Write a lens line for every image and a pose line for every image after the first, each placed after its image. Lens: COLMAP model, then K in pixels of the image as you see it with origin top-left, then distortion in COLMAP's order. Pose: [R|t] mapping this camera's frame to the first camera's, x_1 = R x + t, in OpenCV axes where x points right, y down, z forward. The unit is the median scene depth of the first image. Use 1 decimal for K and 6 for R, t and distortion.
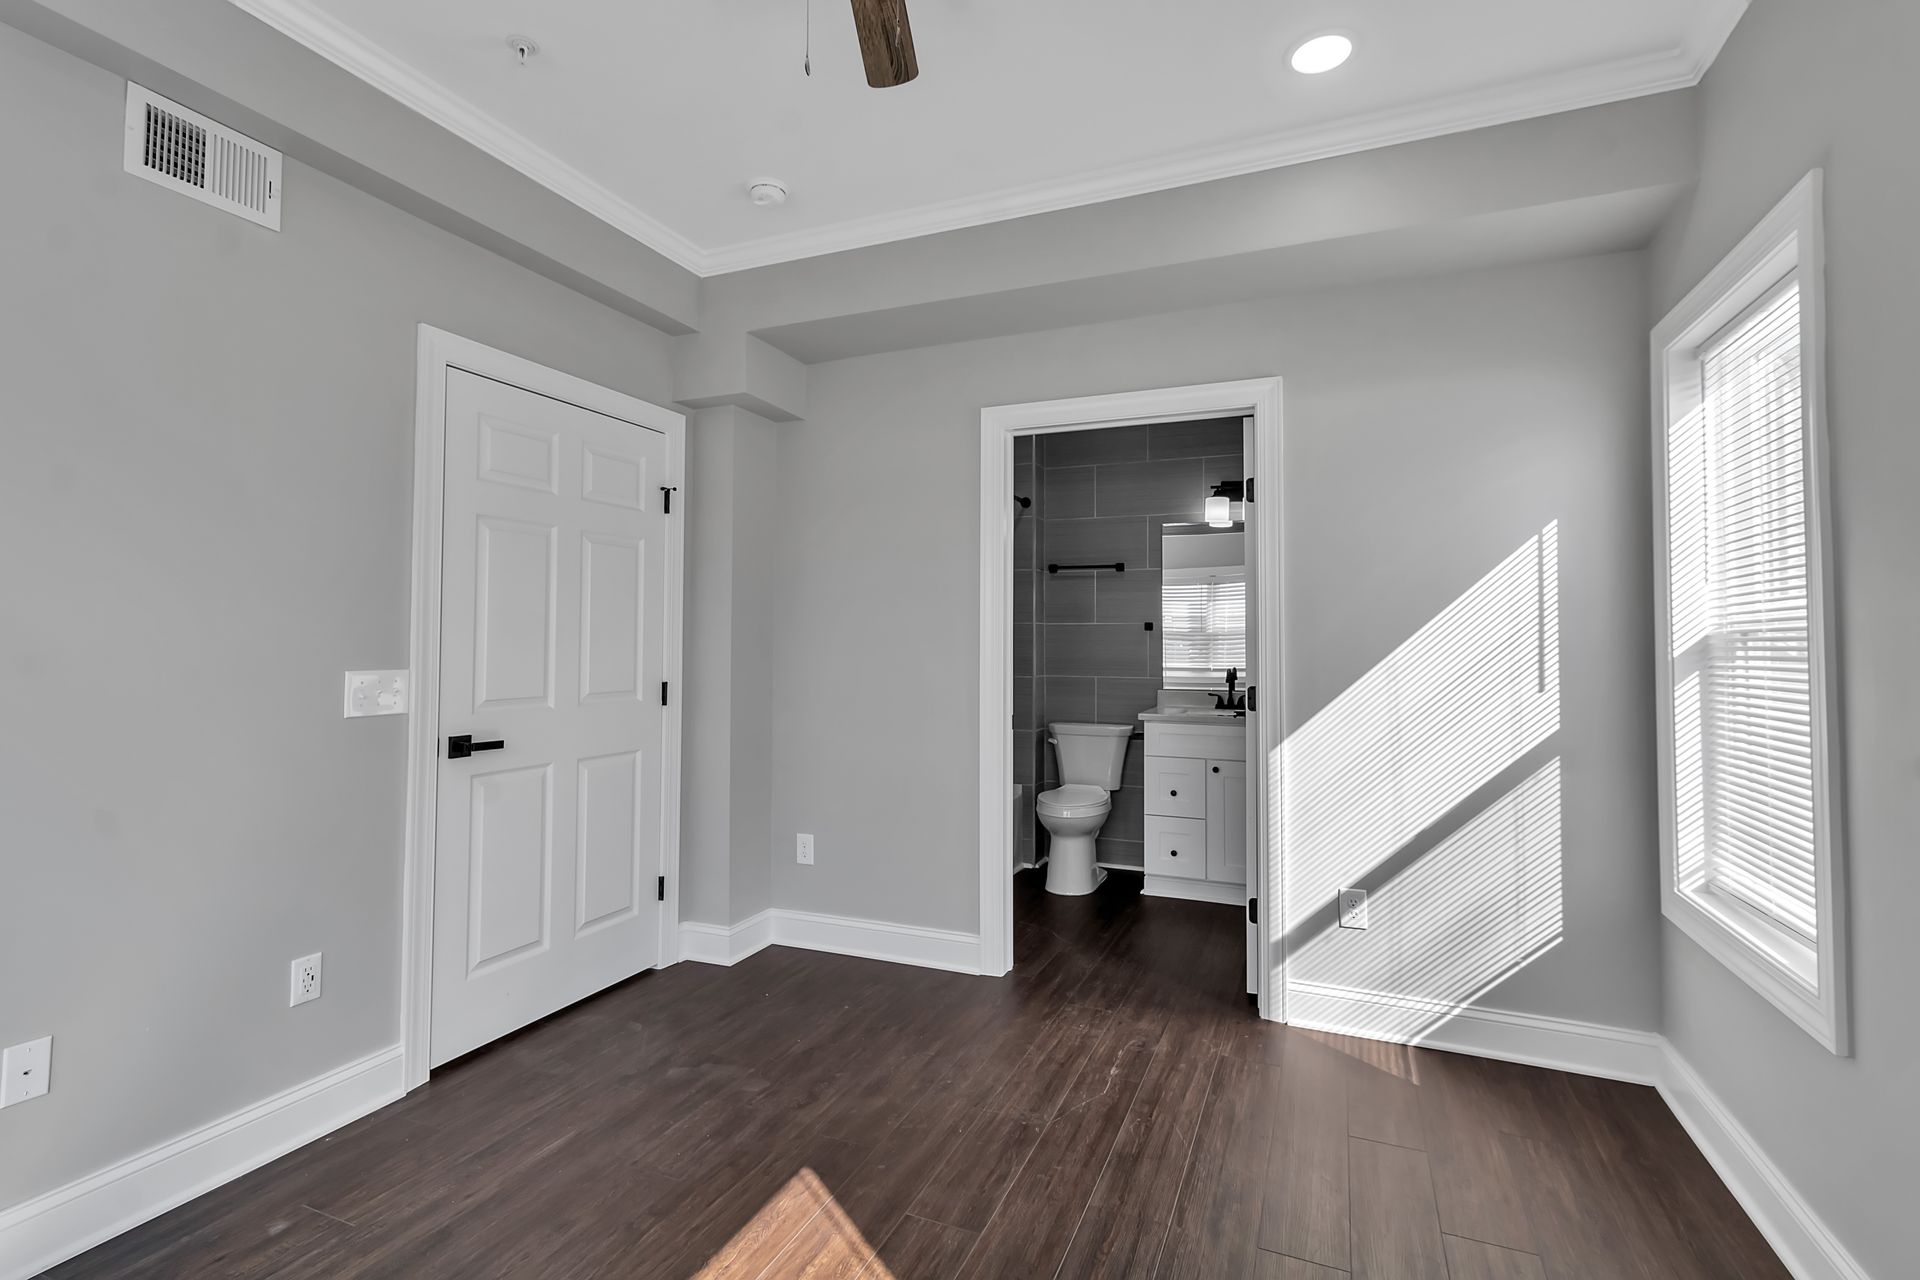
lens RADIAL K [[880.6, 0, 968.4], [0, 880.6, 615.4], [0, 0, 1]] dist [0.003660, 0.000800]
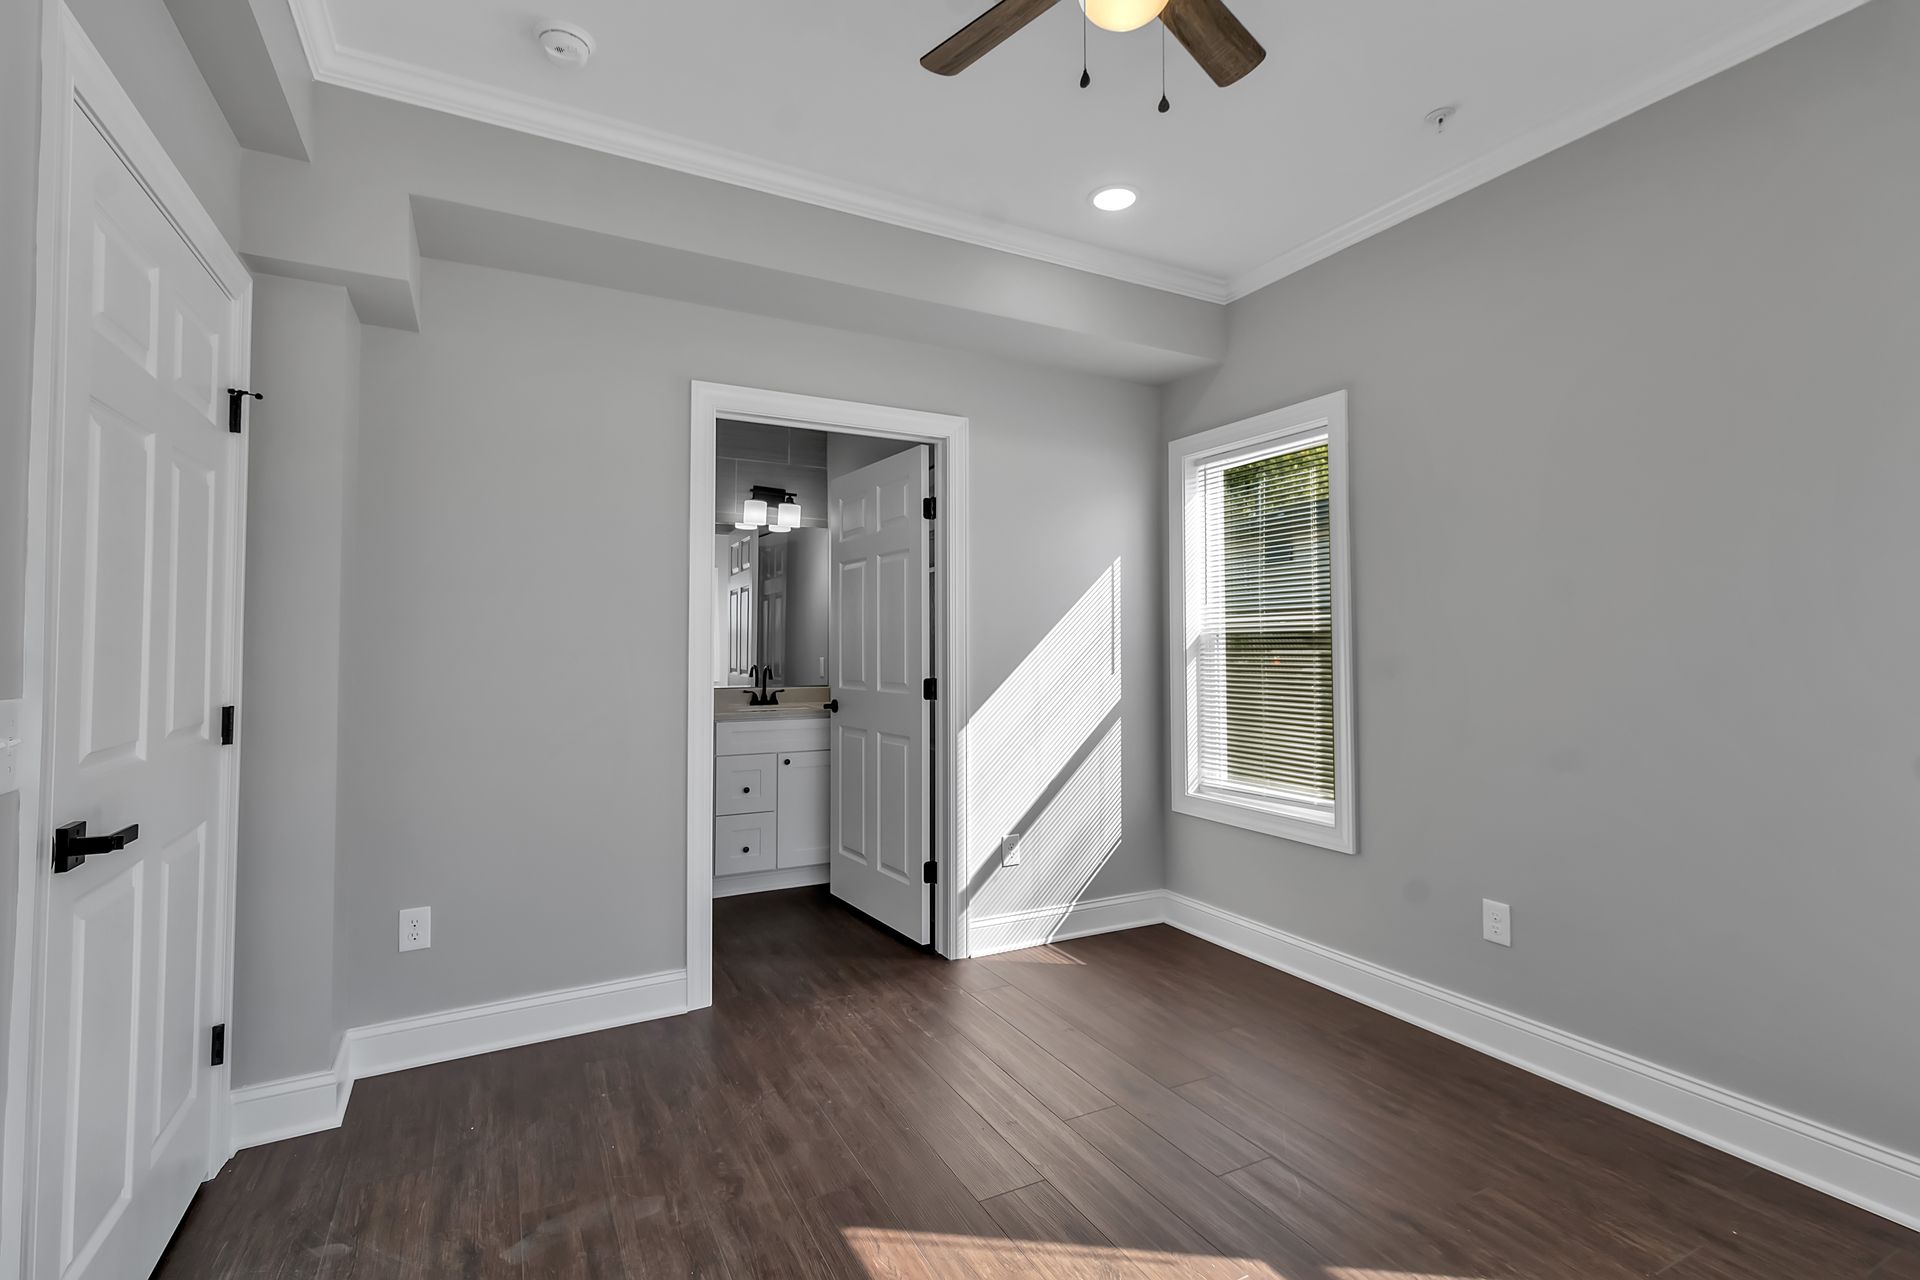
lens RADIAL K [[880.6, 0, 968.4], [0, 880.6, 615.4], [0, 0, 1]] dist [0.003660, 0.000800]
pose [[0.632170, 0.020729, 0.774552, -0.611806], [-0.021478, 0.999727, -0.009226, 0.008543], [-0.774532, -0.010803, 0.632442, 0.261028]]
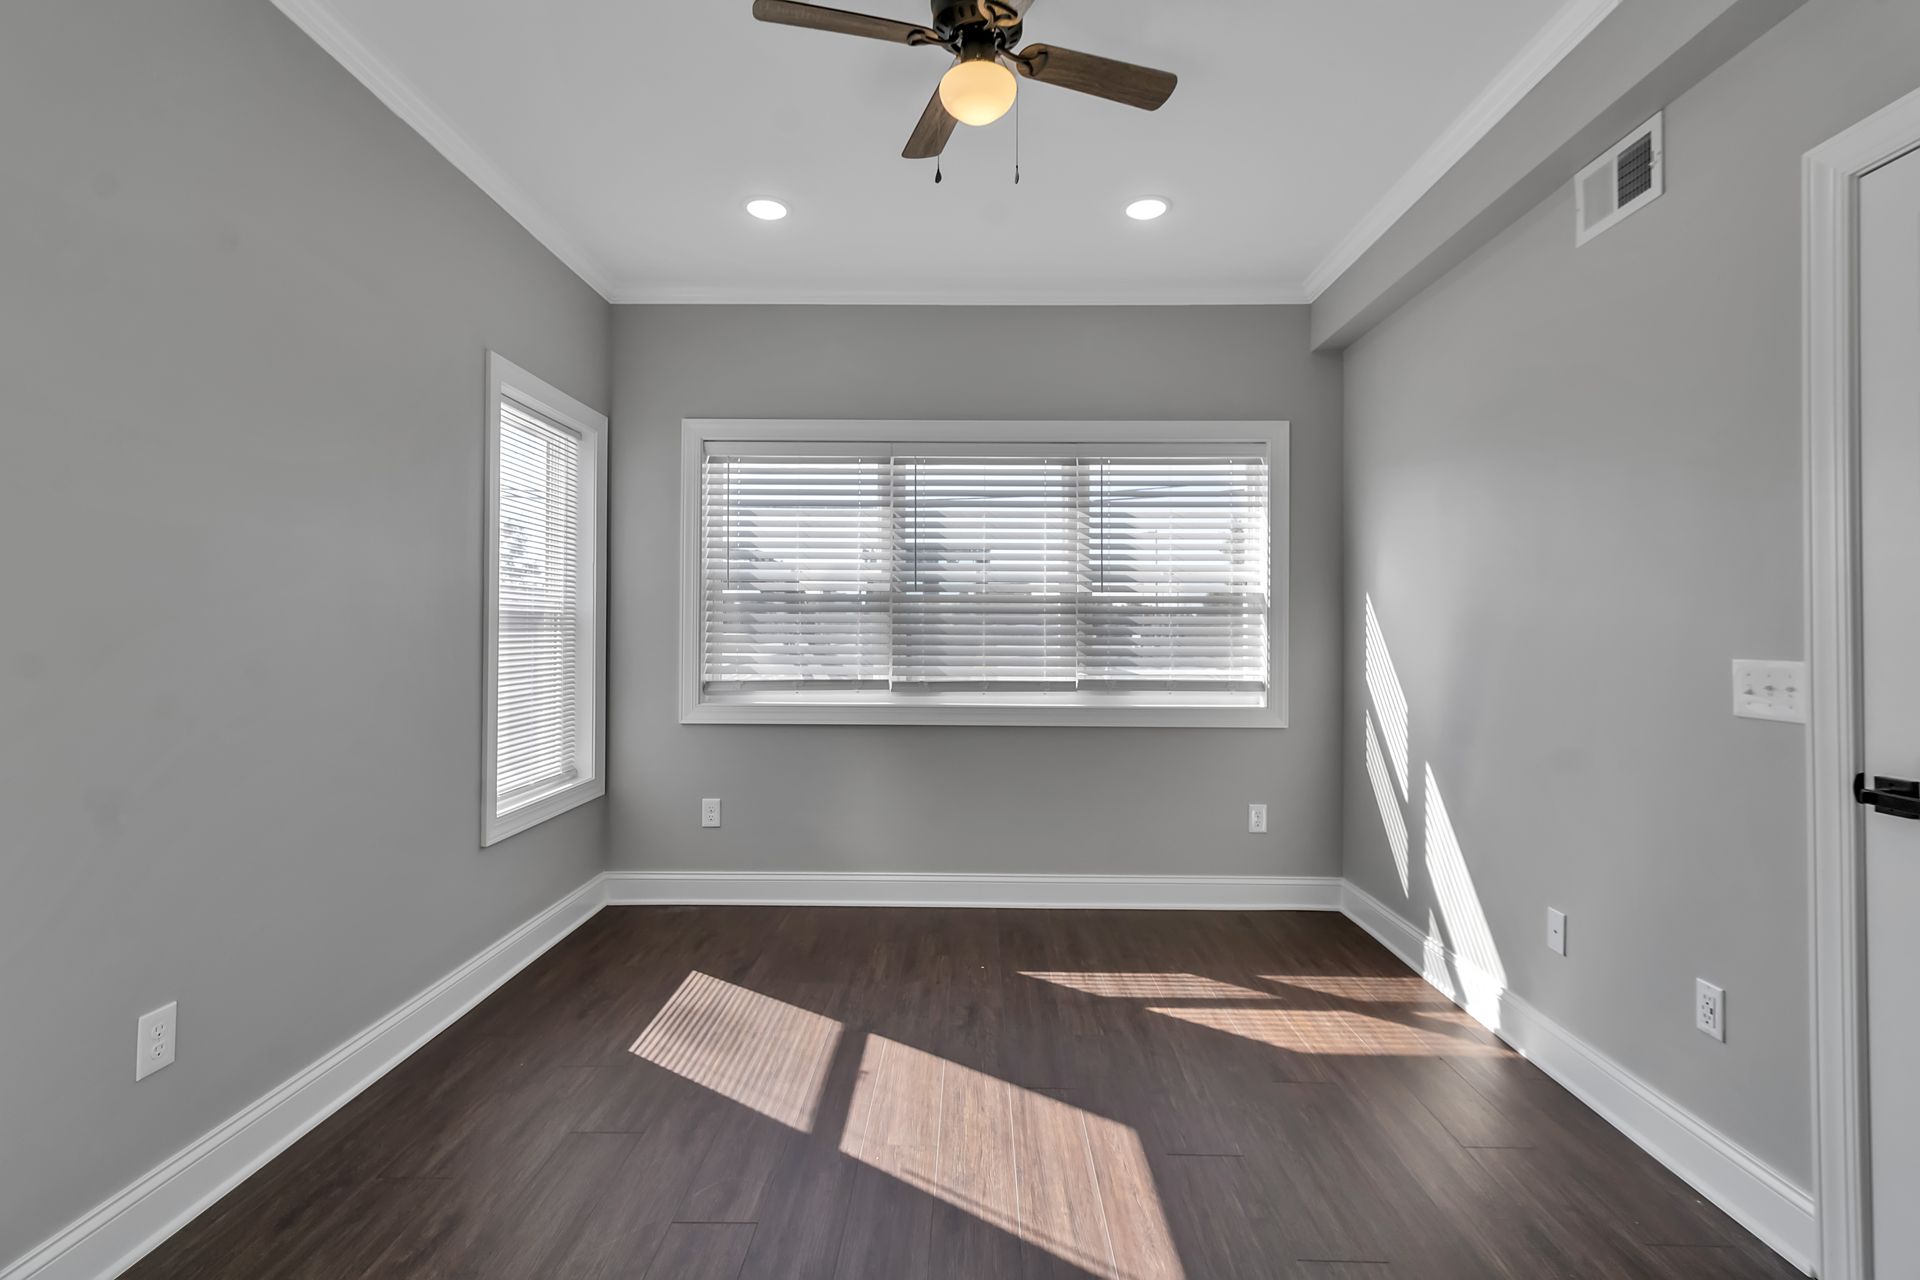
lens RADIAL K [[880.6, 0, 968.4], [0, 880.6, 615.4], [0, 0, 1]] dist [0.003660, 0.000800]
pose [[-0.926862, -0.012897, -0.375180, 0.204914], [0.004392, 0.998969, -0.045191, 0.048846], [0.375376, -0.043534, -0.925850, 1.238198]]
